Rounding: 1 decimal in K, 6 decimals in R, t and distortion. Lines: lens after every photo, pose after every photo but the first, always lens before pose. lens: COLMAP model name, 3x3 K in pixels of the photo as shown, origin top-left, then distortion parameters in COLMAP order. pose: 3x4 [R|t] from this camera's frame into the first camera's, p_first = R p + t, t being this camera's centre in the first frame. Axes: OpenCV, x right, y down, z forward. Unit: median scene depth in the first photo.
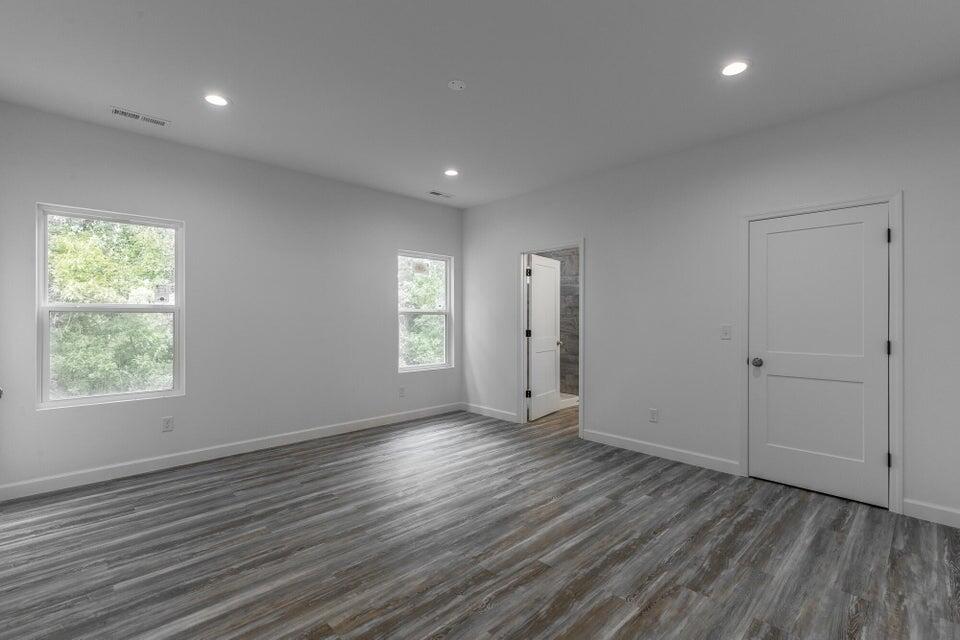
lens RADIAL K [[438.1, 0, 480.4], [0, 438.1, 316.2], [0, 0, 1]] dist [0.005728, -0.001134]
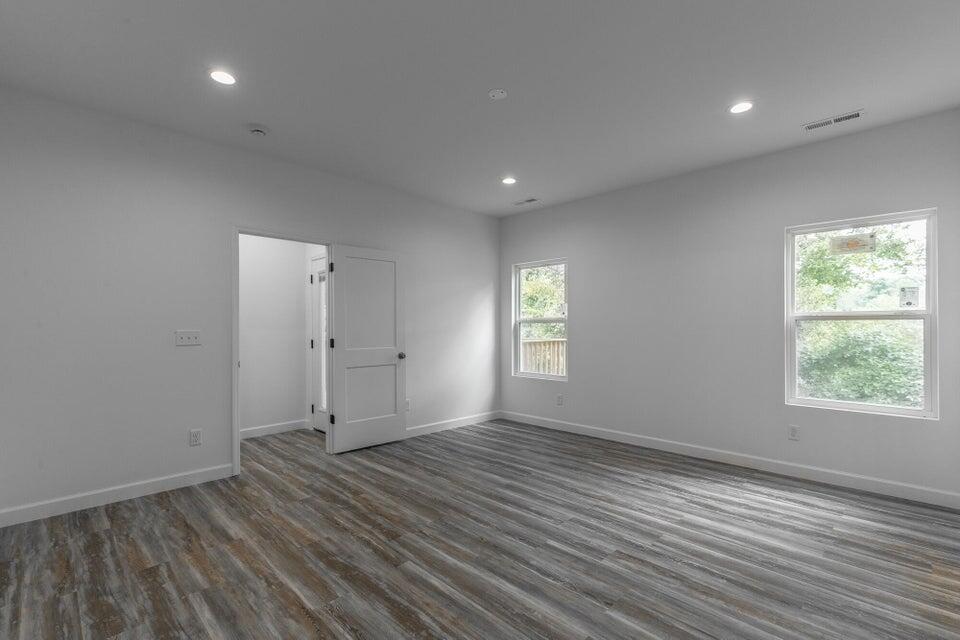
lens RADIAL K [[438.1, 0, 479.0], [0, 438.1, 323.6], [0, 0, 1]] dist [0.005728, -0.001134]
pose [[0.009495, -0.005808, -0.999938, 0.835739], [0.005670, 0.999967, -0.005754, 0.004148], [0.999939, -0.005615, 0.009527, 0.828710]]
